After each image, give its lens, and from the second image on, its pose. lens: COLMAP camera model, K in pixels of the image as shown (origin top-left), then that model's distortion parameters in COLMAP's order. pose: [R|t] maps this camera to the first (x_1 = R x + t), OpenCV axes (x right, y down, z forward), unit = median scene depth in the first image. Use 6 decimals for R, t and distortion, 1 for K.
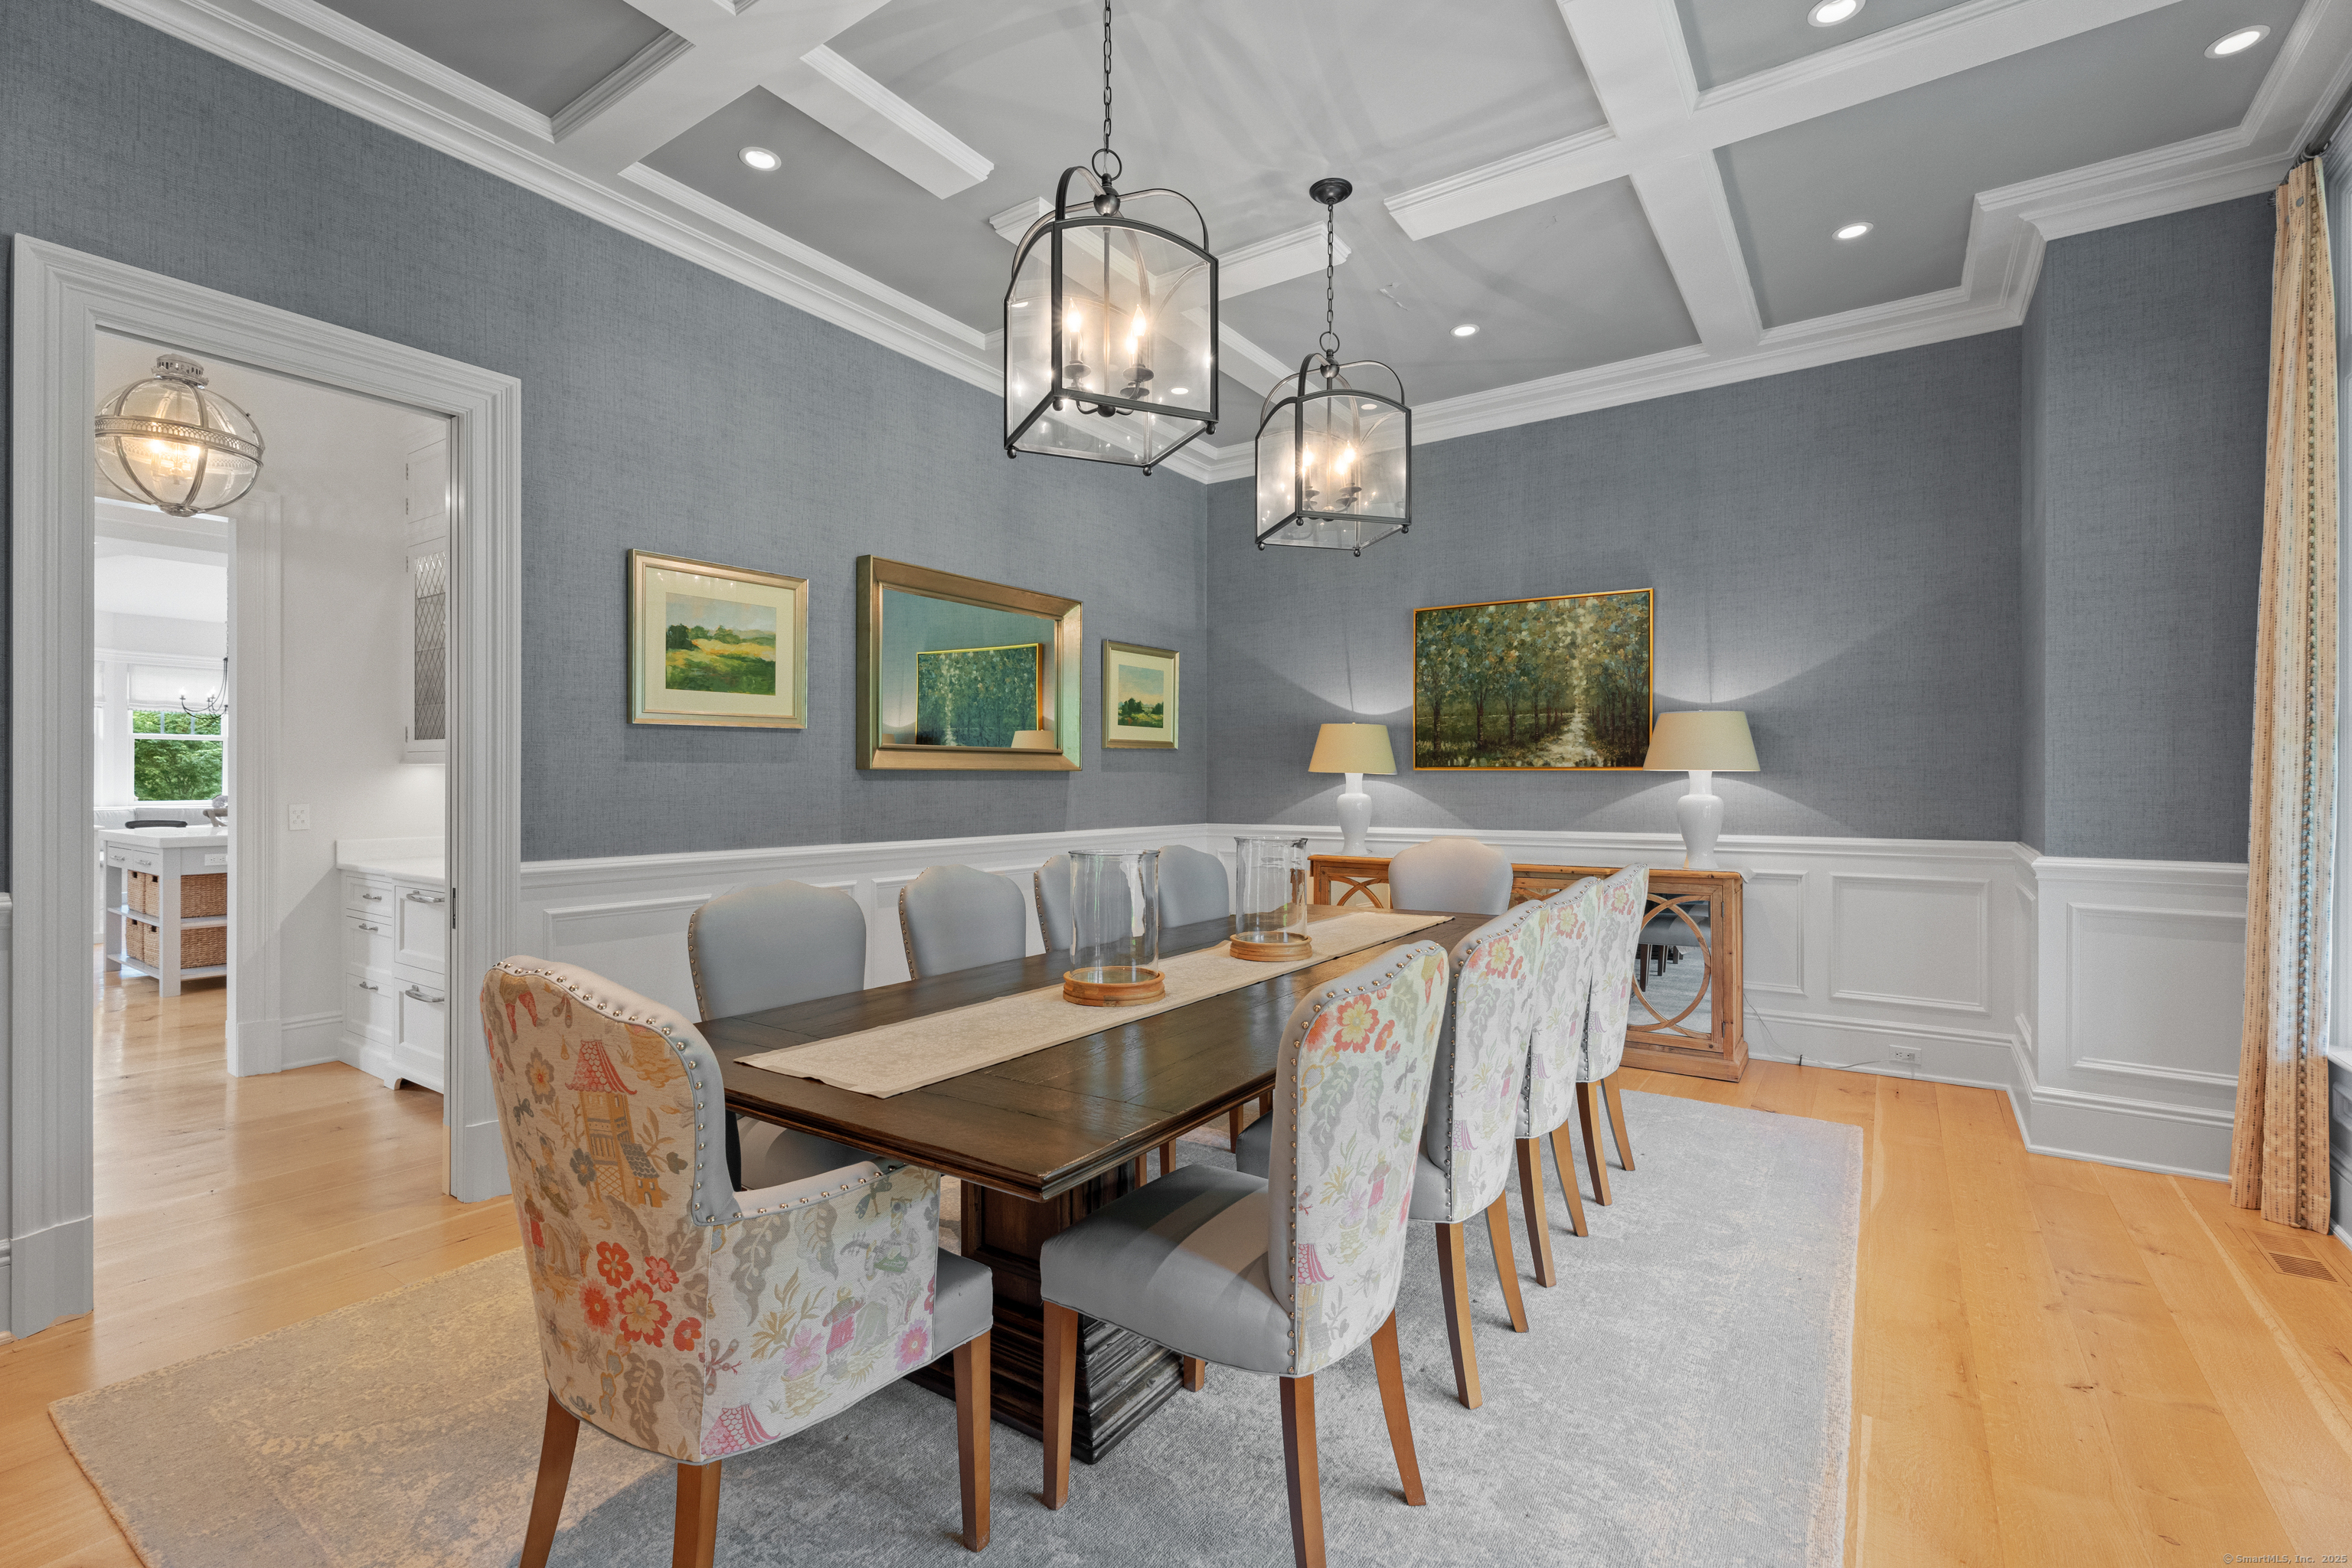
lens RADIAL K [[1048.5, 0, 1176.6], [0, 1048.5, 780.5], [0, 0, 1]] dist [0.001040, 0.000131]
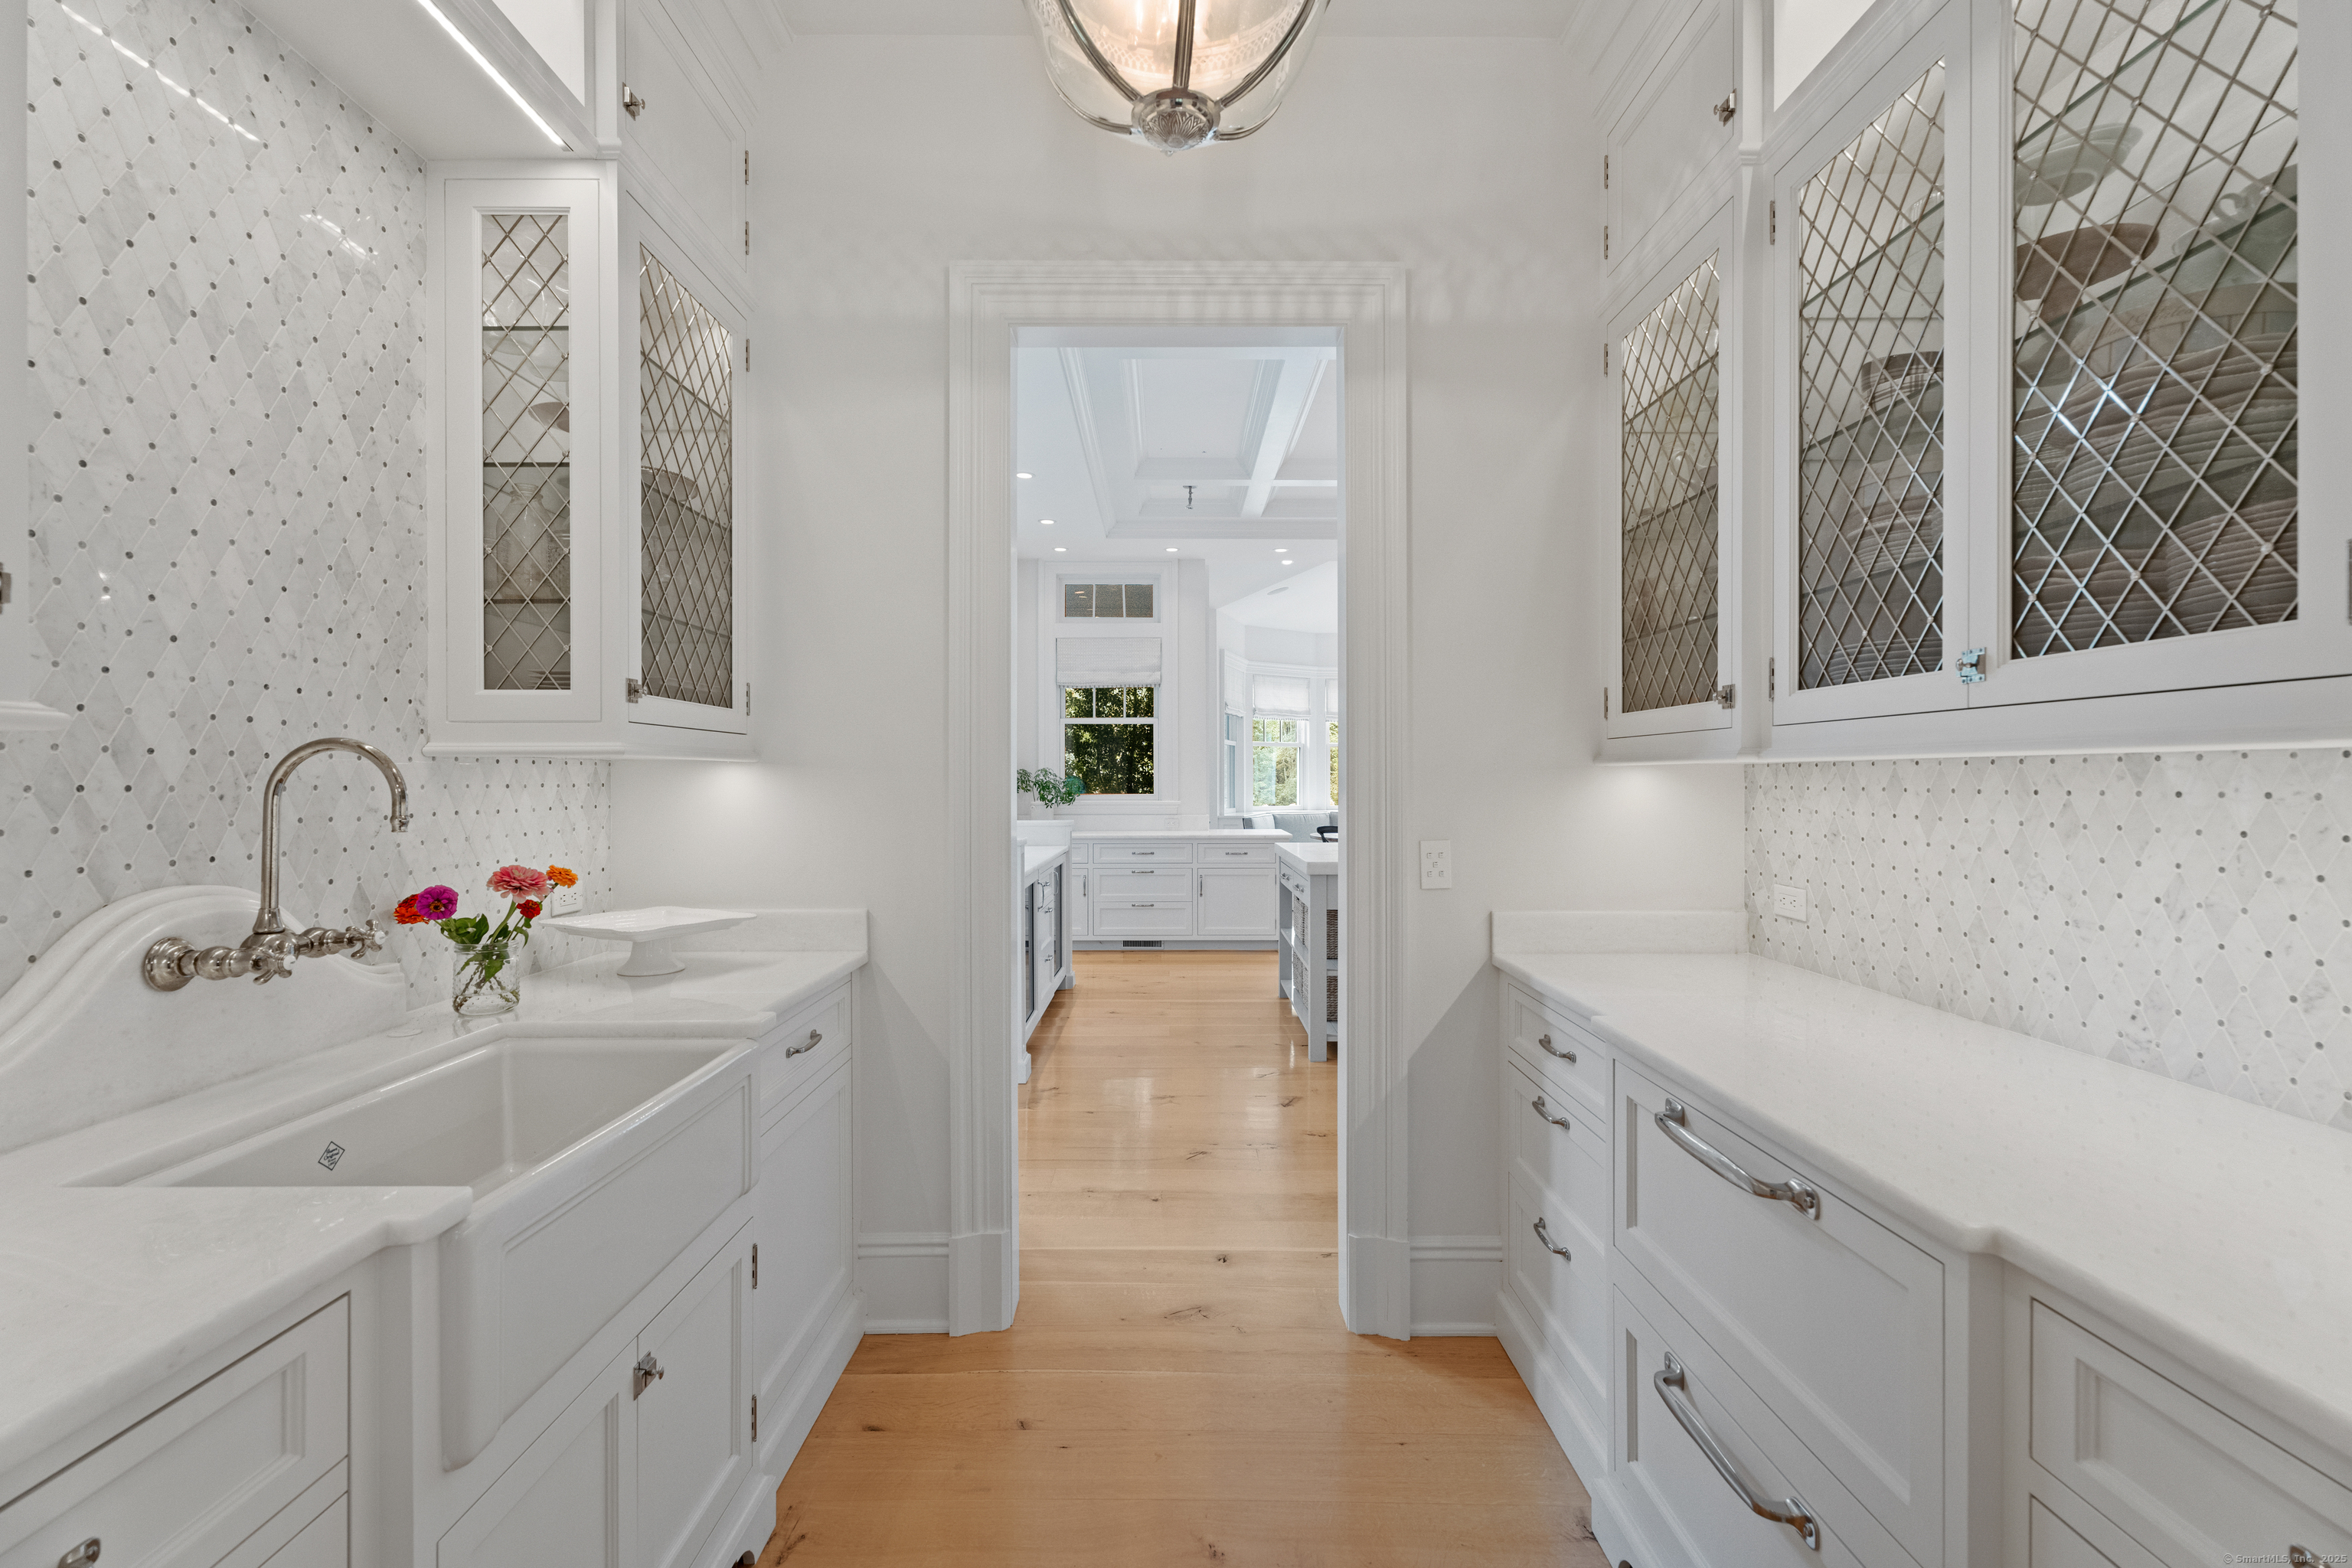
lens RADIAL K [[1048.5, 0, 1176.1], [0, 1048.5, 783.4], [0, 0, 1]] dist [0.001040, 0.000131]
pose [[0.575742, -0.004616, -0.817618, -0.479807], [0.001779, 0.999989, -0.004393, -0.004810], [0.817630, 0.001075, 0.575744, 0.590157]]
